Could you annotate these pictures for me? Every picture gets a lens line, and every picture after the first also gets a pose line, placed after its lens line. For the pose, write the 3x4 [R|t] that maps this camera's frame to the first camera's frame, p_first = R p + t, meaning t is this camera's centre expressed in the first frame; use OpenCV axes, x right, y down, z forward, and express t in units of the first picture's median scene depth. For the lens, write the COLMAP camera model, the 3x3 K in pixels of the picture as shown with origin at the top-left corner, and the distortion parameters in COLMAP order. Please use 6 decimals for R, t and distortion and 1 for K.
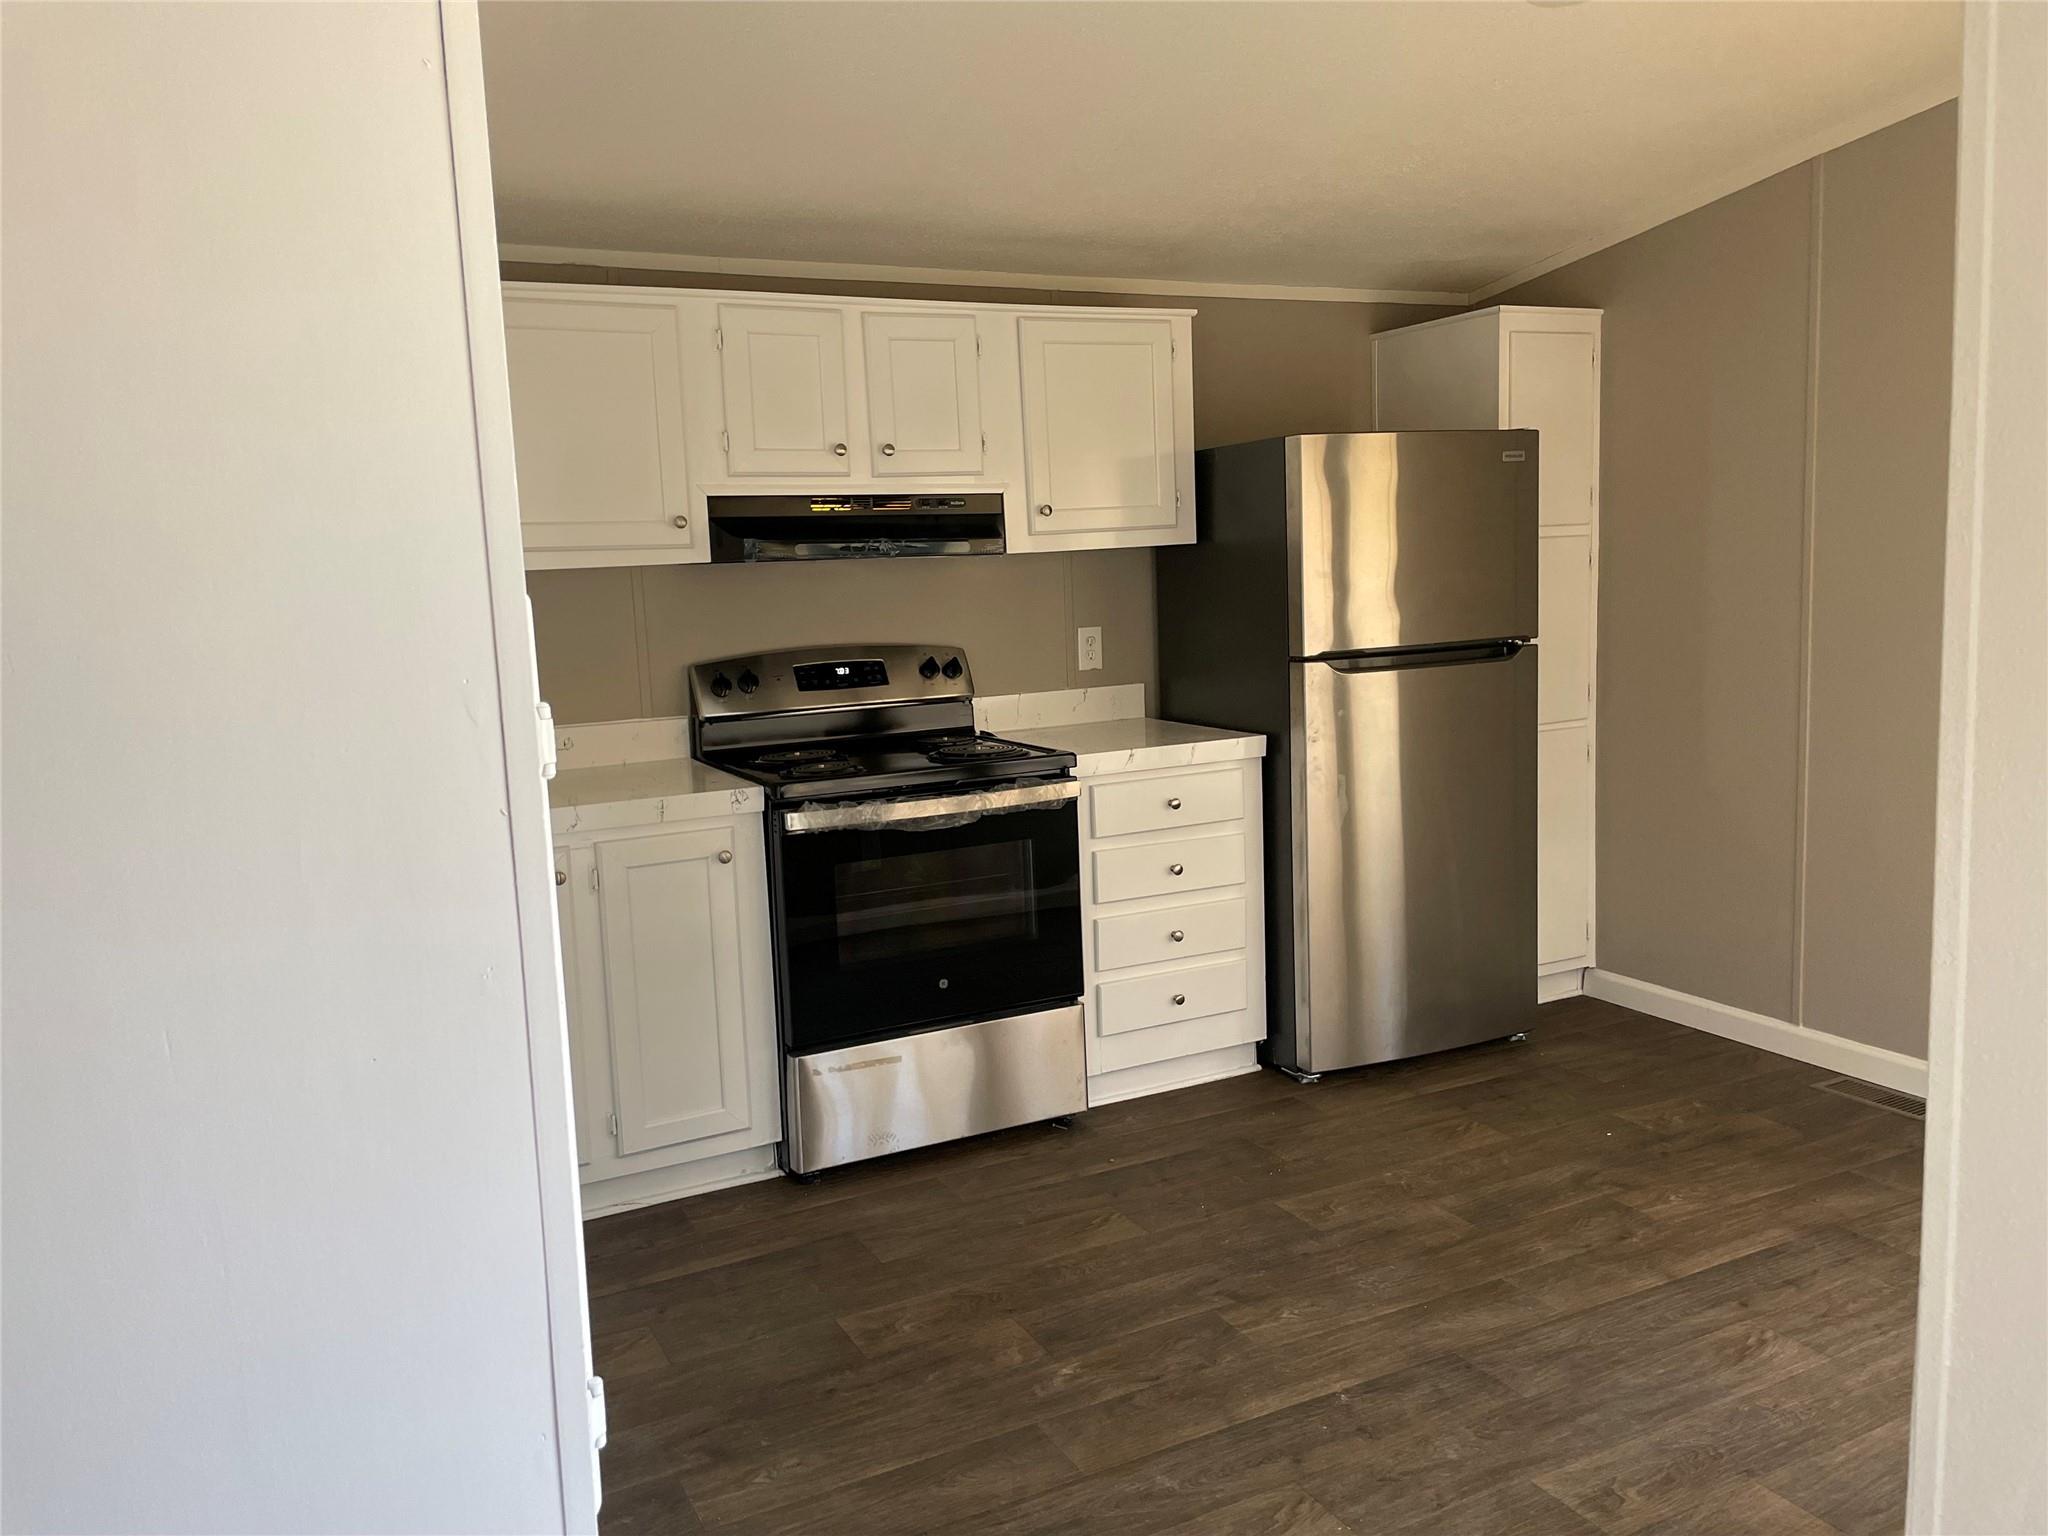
lens RADIAL K [[1549.7, 0, 1024.0], [0, 1549.7, 768.0], [0, 0, 1]] dist [0.030885, -0.055622]
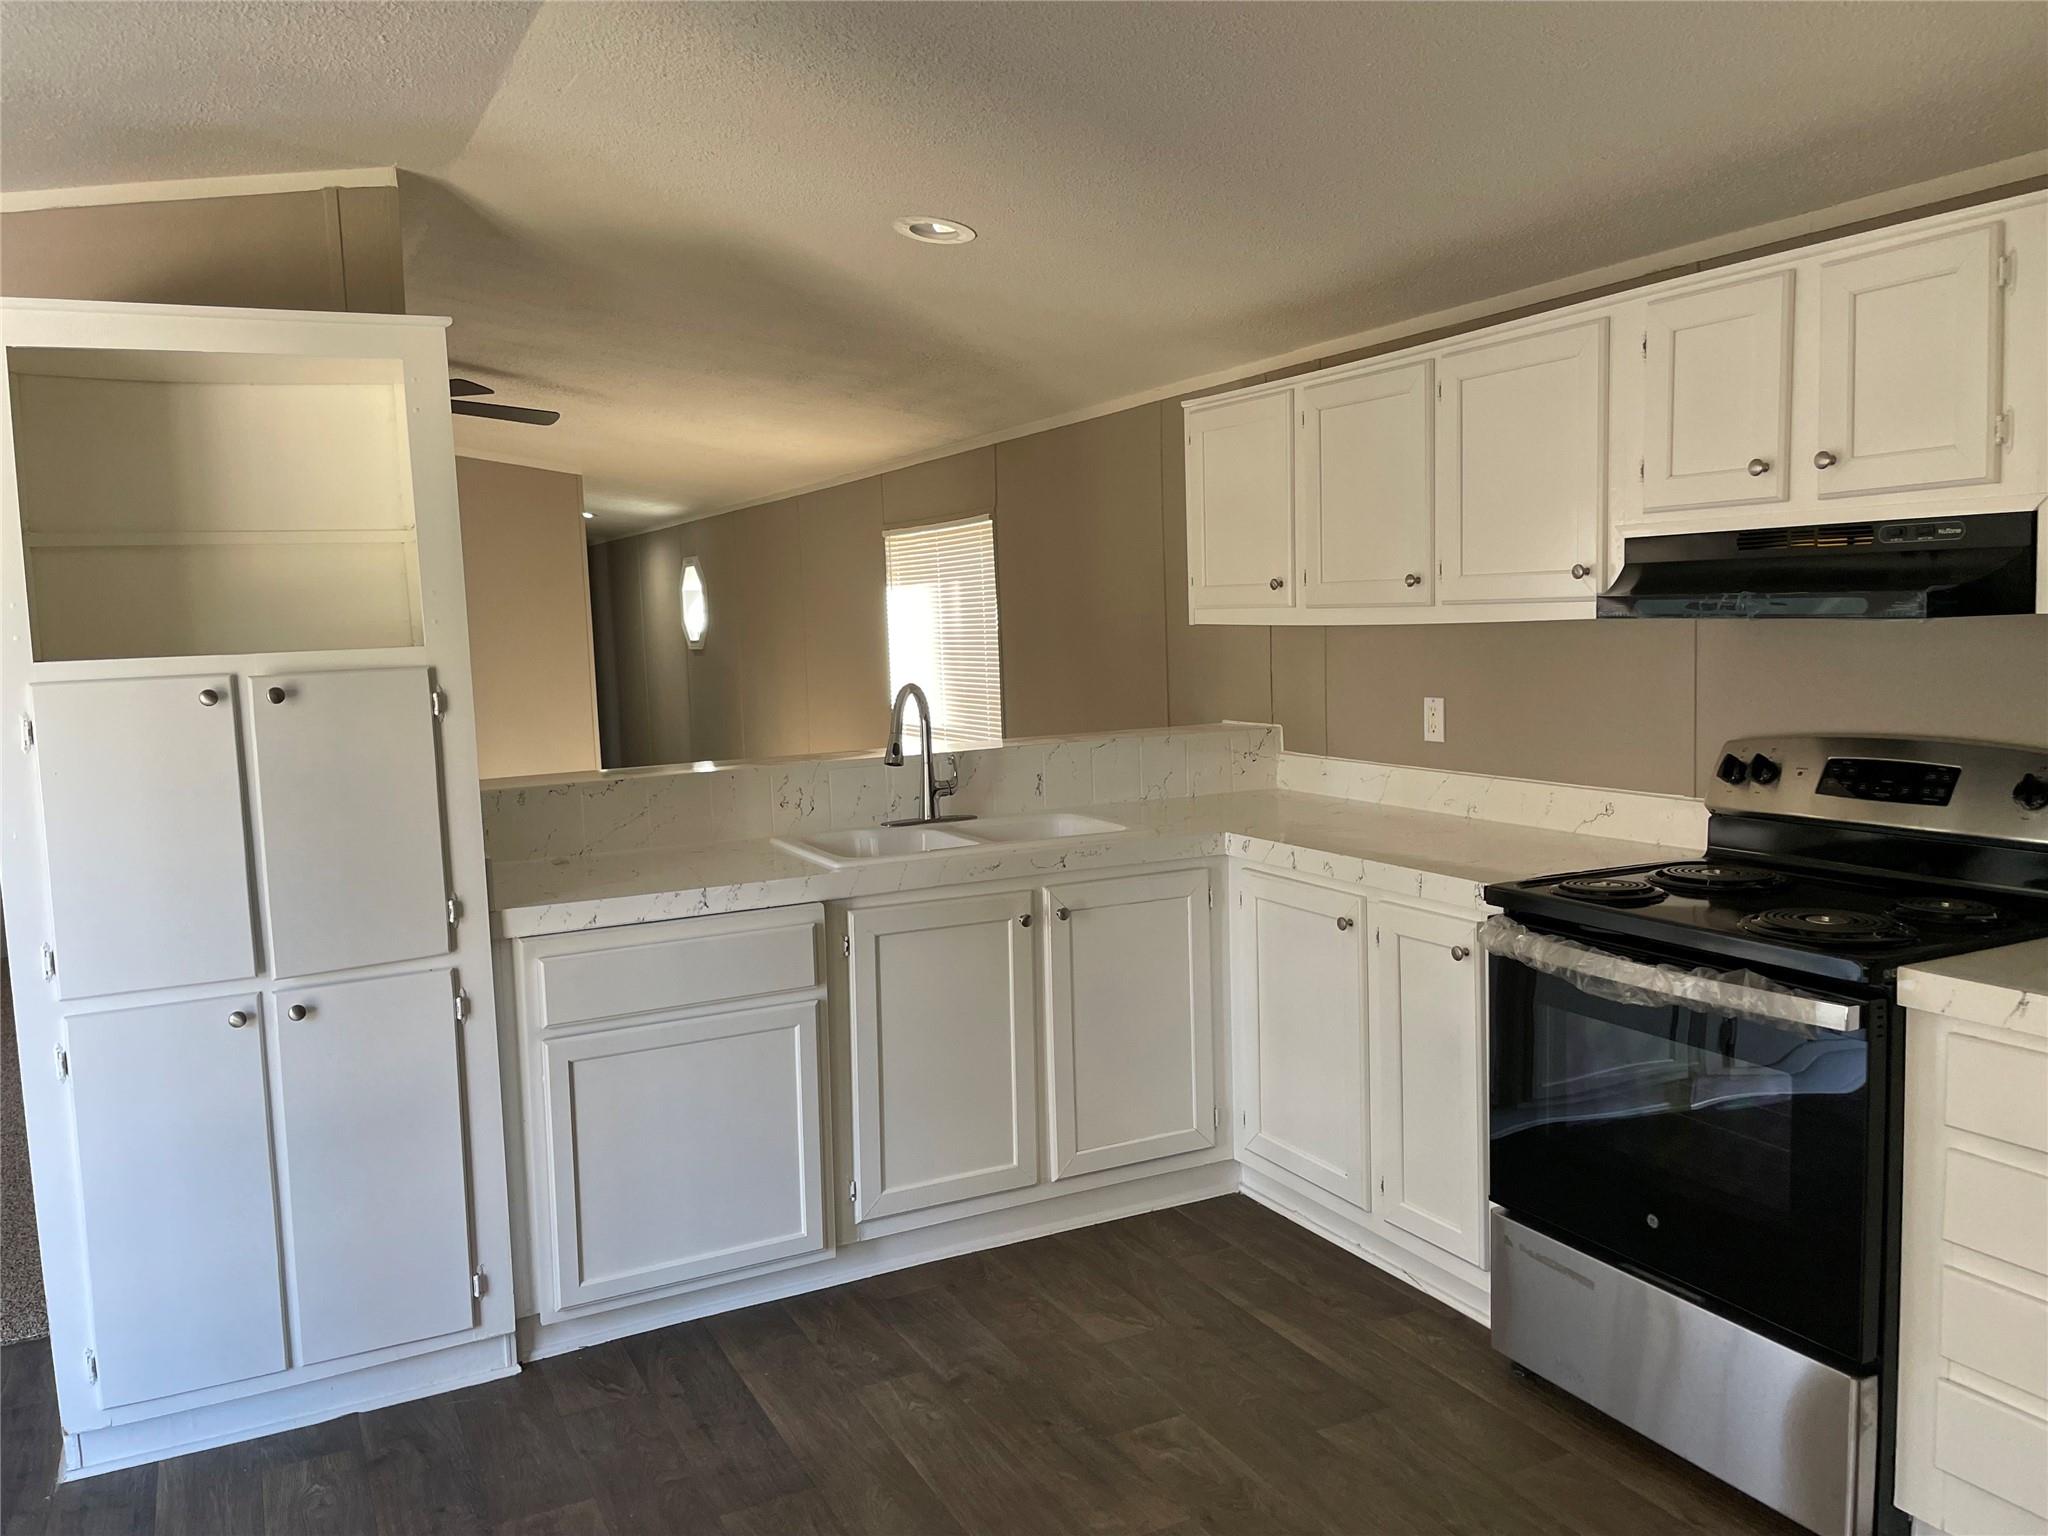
lens RADIAL K [[1549.7, 0, 1024.0], [0, 1549.7, 768.0], [0, 0, 1]] dist [0.030885, -0.055622]
pose [[-0.027425, 0.134509, -0.990533, 0.630321], [-0.103185, 0.985231, 0.136646, -0.132340], [0.994284, 0.105955, -0.013141, 0.693833]]
